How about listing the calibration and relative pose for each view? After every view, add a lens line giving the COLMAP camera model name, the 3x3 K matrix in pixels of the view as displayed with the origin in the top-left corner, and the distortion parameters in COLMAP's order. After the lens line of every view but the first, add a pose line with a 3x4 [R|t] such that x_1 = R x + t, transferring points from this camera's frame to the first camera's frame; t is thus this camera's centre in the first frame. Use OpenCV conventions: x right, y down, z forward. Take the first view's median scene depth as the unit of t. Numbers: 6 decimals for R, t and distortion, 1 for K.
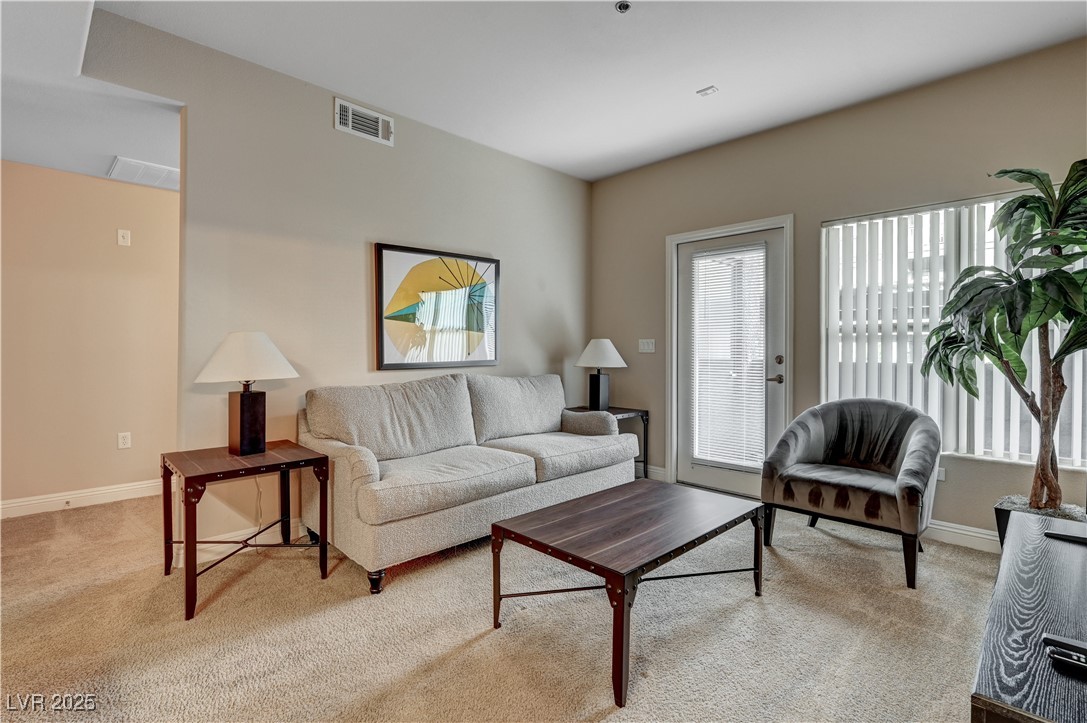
lens RADIAL K [[512.6, 0, 541.1], [0, 512.6, 347.8], [0, 0, 1]] dist [-0.000375, 0.000524]
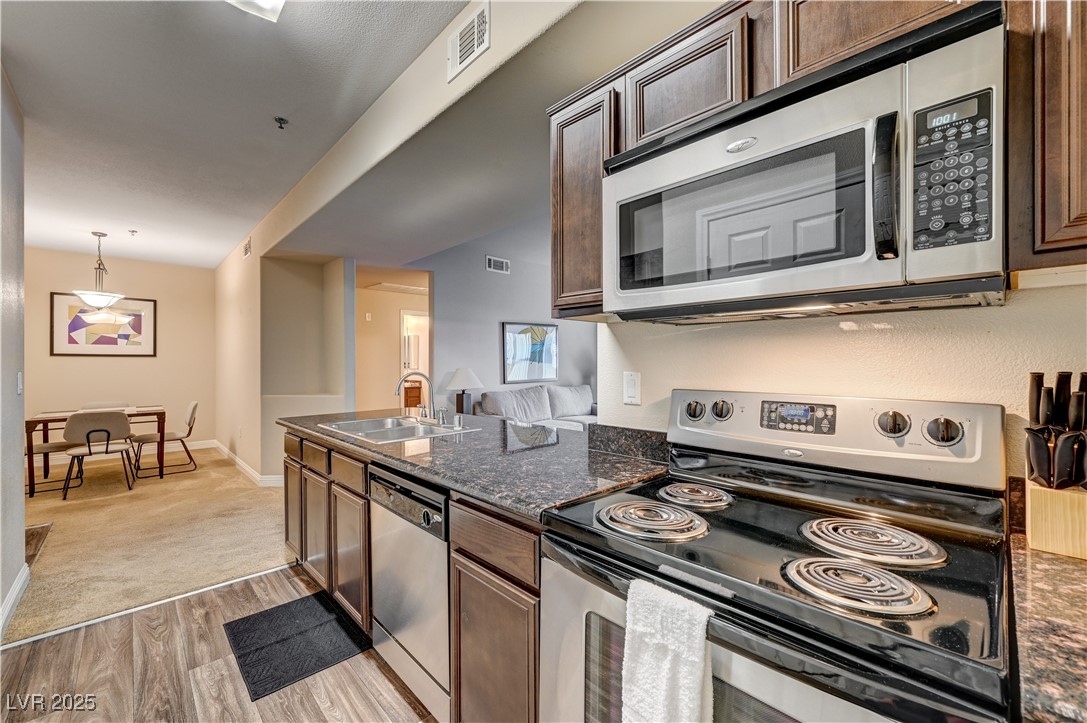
lens RADIAL K [[440.9, 0, 543.5], [0, 440.9, 361.5], [0, 0, 1]] dist [-0.001231, 0.000160]
pose [[0.999752, -0.006737, -0.021205, -0.115411], [0.006769, 0.999976, 0.001434, -0.044597], [0.021195, -0.001577, 0.999774, -0.727636]]
